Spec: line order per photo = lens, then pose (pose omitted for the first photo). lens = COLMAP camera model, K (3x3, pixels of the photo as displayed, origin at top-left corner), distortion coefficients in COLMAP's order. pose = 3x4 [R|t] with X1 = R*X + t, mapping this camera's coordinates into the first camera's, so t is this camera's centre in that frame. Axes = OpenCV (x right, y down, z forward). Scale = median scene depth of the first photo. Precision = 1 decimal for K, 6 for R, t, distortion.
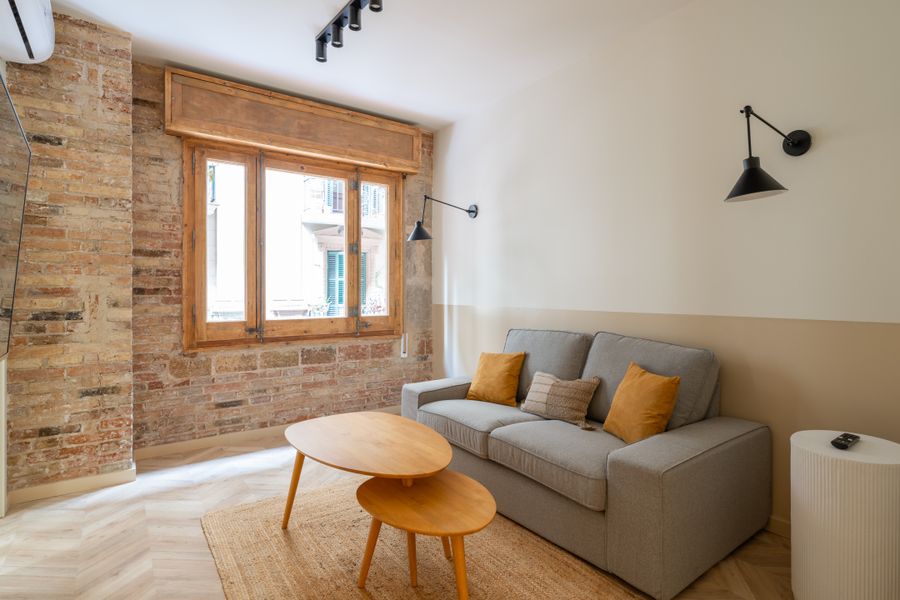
lens RADIAL K [[450.1, 0, 455.6], [0, 450.1, 292.4], [0, 0, 1]] dist [0.000278, -0.000989]
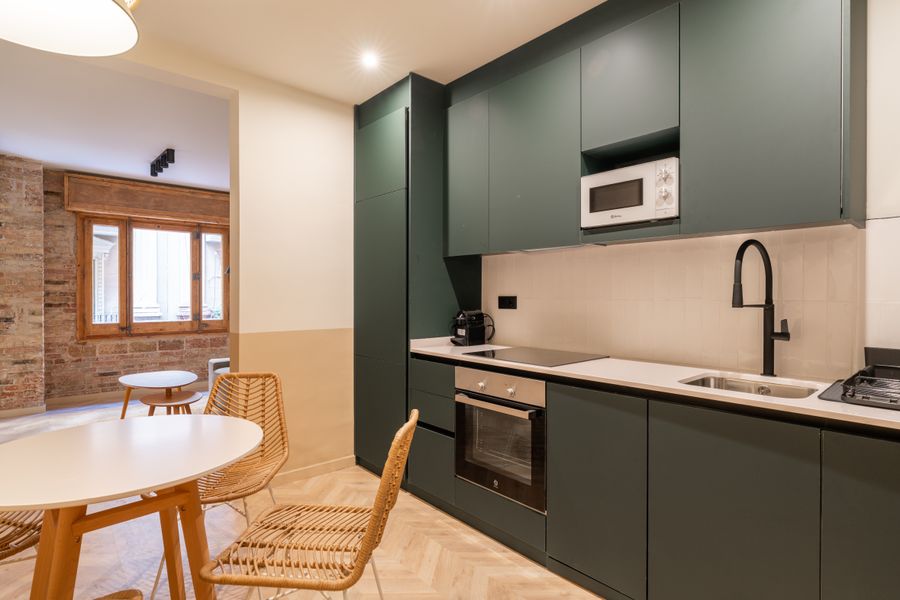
lens RADIAL K [[465.1, 0, 443.3], [0, 465.1, 297.8], [0, 0, 1]] dist [-0.000140, 0.000222]
pose [[0.998255, 0.001626, 0.059036, 0.653015], [-0.001944, 0.999984, 0.005328, -0.042127], [-0.059027, -0.005434, 0.998242, -0.806767]]
